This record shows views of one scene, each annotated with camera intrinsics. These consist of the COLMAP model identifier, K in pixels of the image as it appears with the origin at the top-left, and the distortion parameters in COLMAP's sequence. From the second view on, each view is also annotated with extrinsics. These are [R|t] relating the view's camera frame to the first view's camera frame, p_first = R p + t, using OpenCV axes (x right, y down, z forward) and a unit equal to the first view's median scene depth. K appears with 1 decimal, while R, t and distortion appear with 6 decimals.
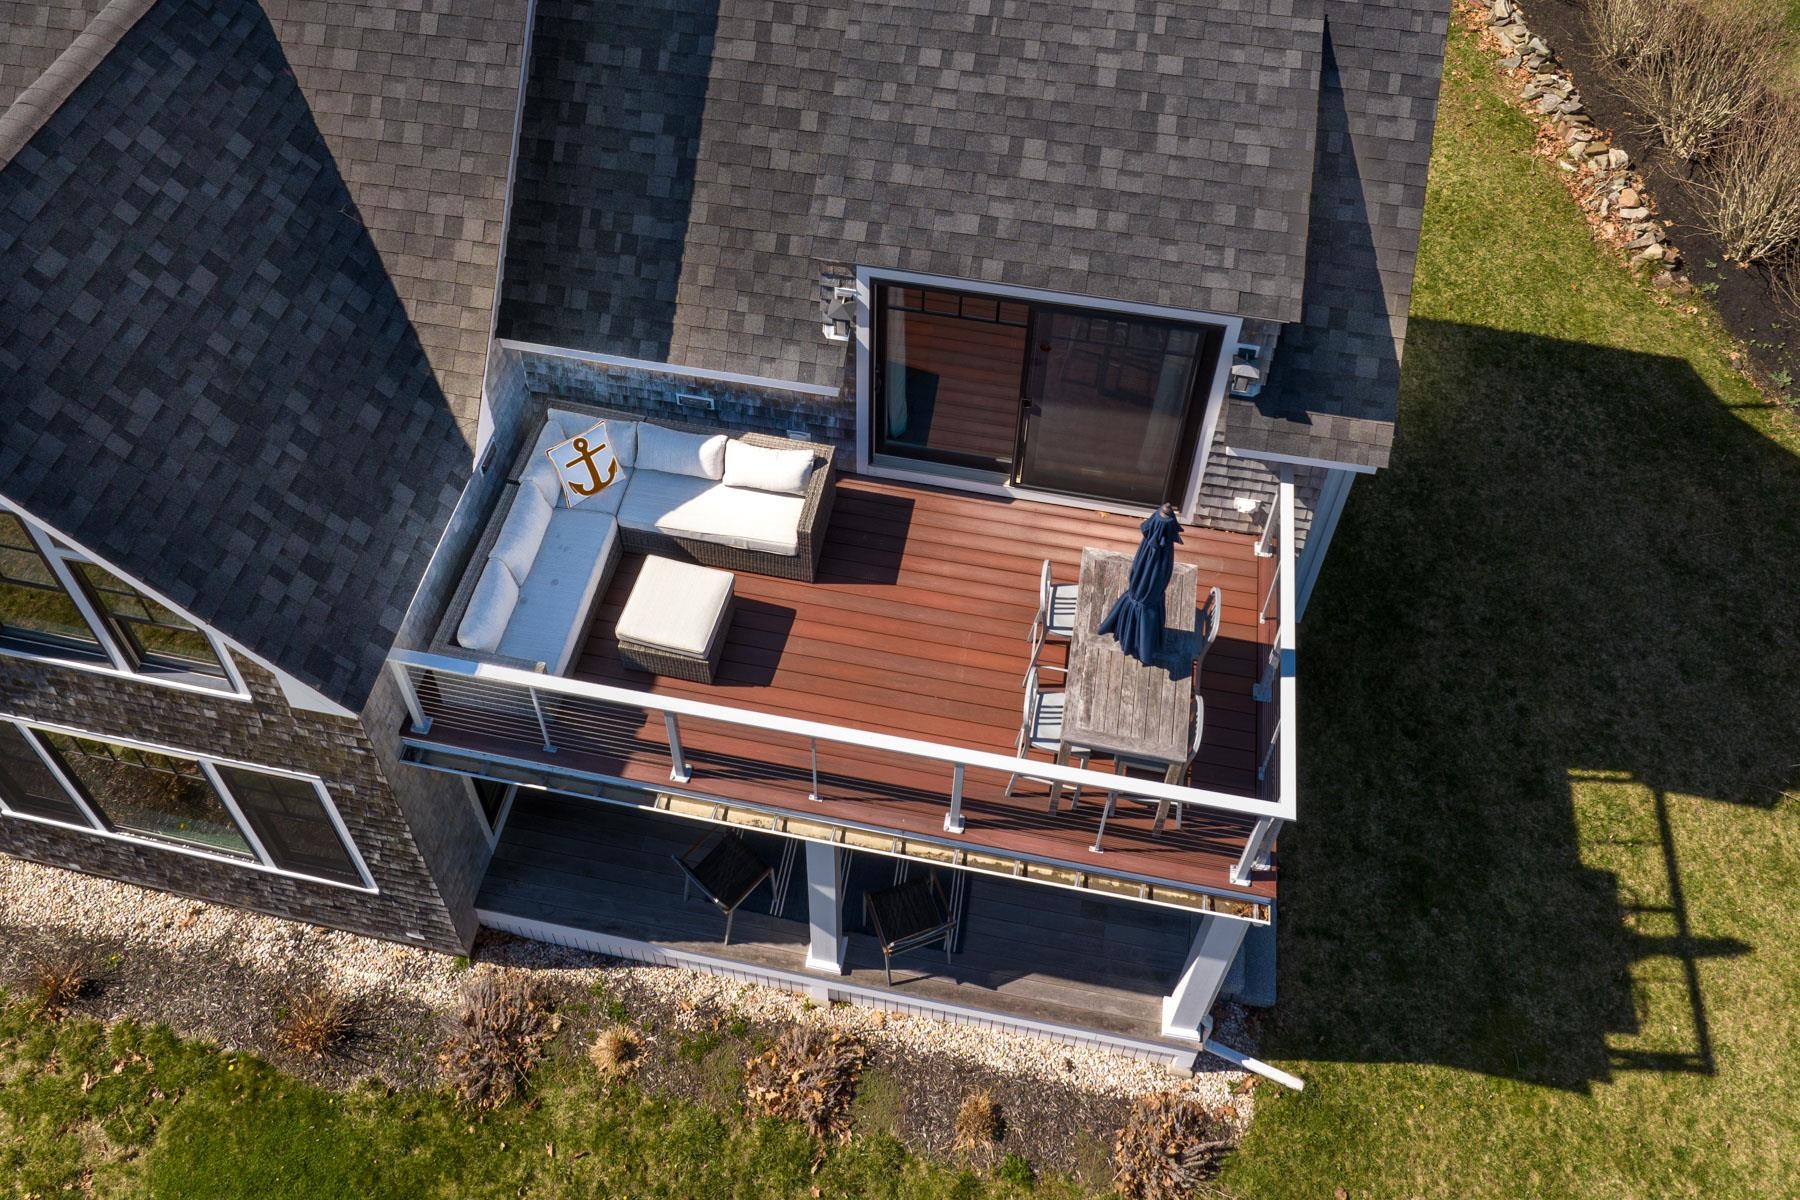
lens RADIAL K [[1518.0, 0, 858.8], [0, 1518.0, 287.4], [0, 0, 1]] dist [-0.045706, 0.007818]
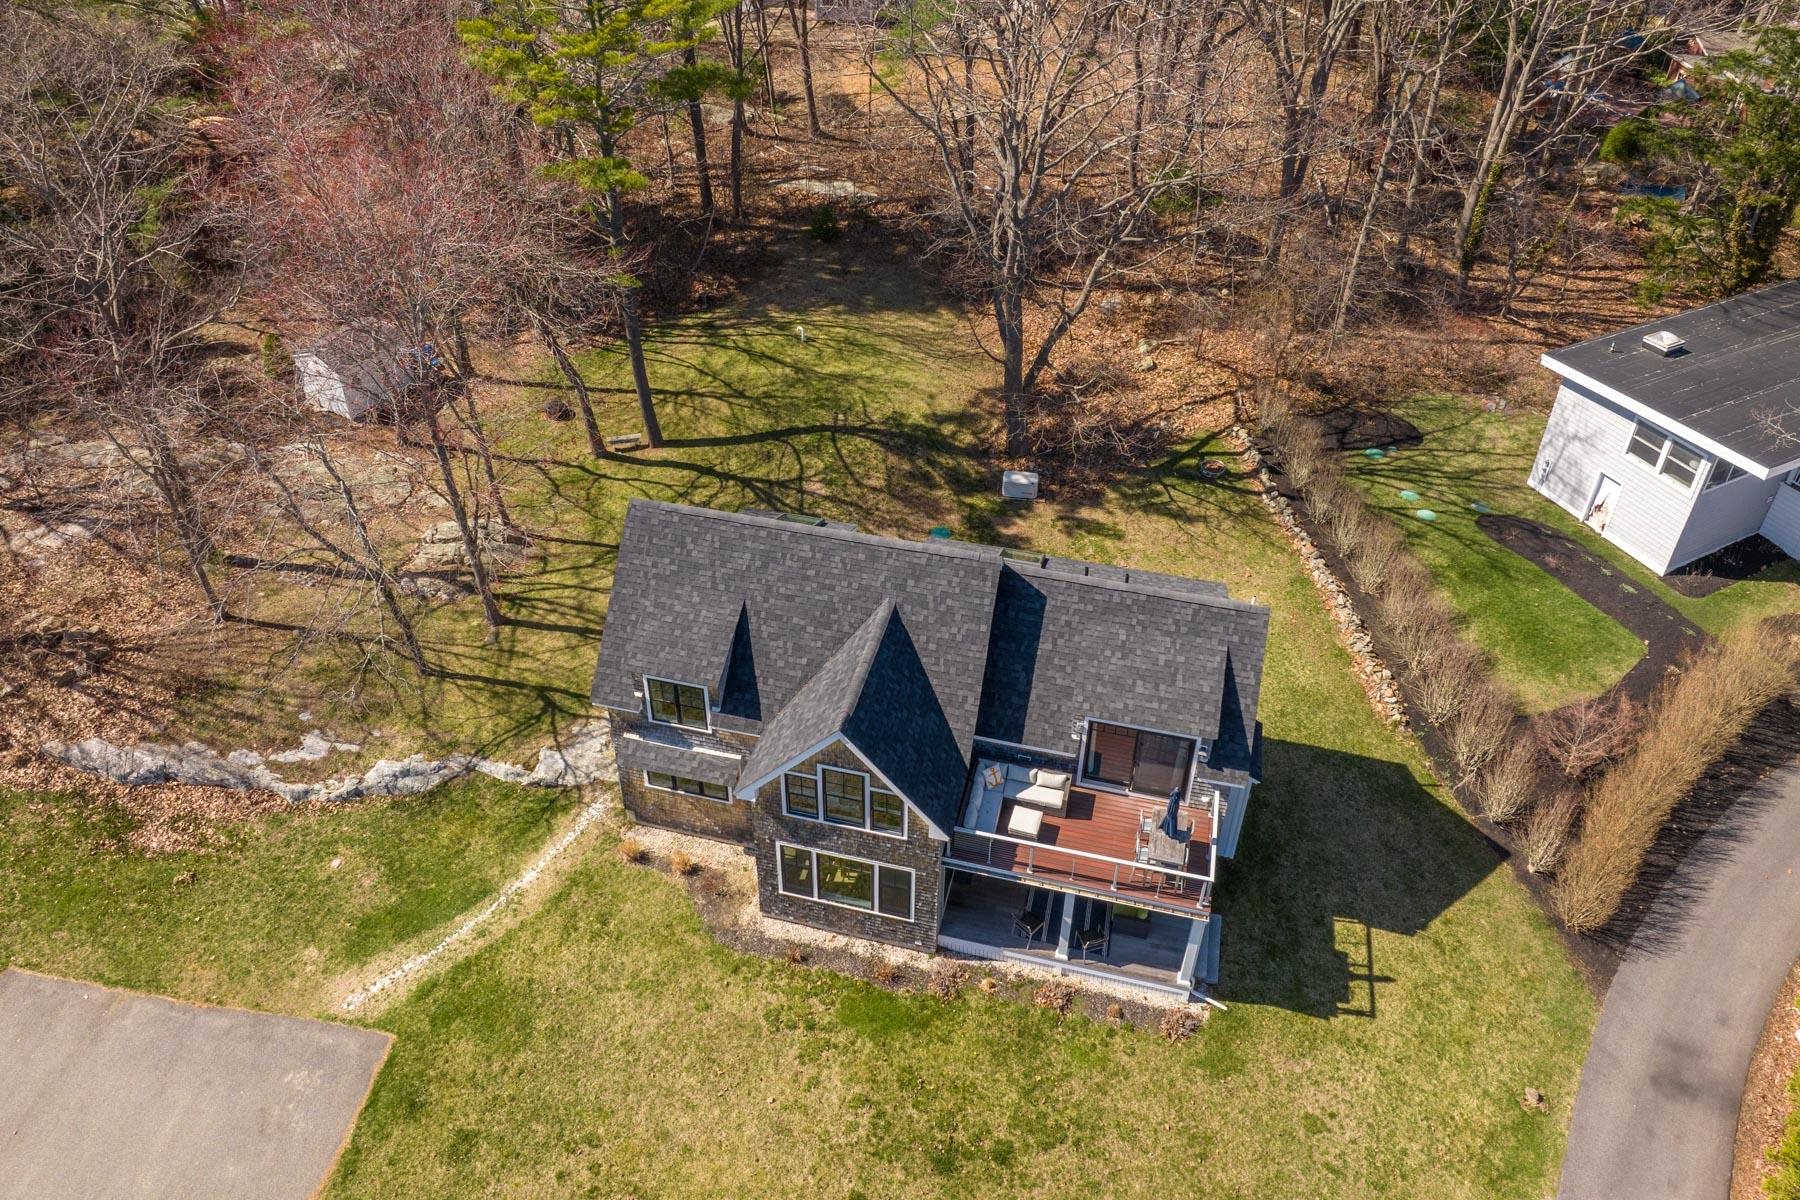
lens RADIAL K [[1296.5, 0, 898.6], [0, 1296.5, 459.7], [0, 0, 1]] dist [-0.035855, 0.000799]
pose [[0.998702, 0.038020, -0.033895, -0.298626], [-0.043626, 0.981968, -0.183943, -0.024407], [0.026290, 0.185183, 0.982352, -1.689388]]
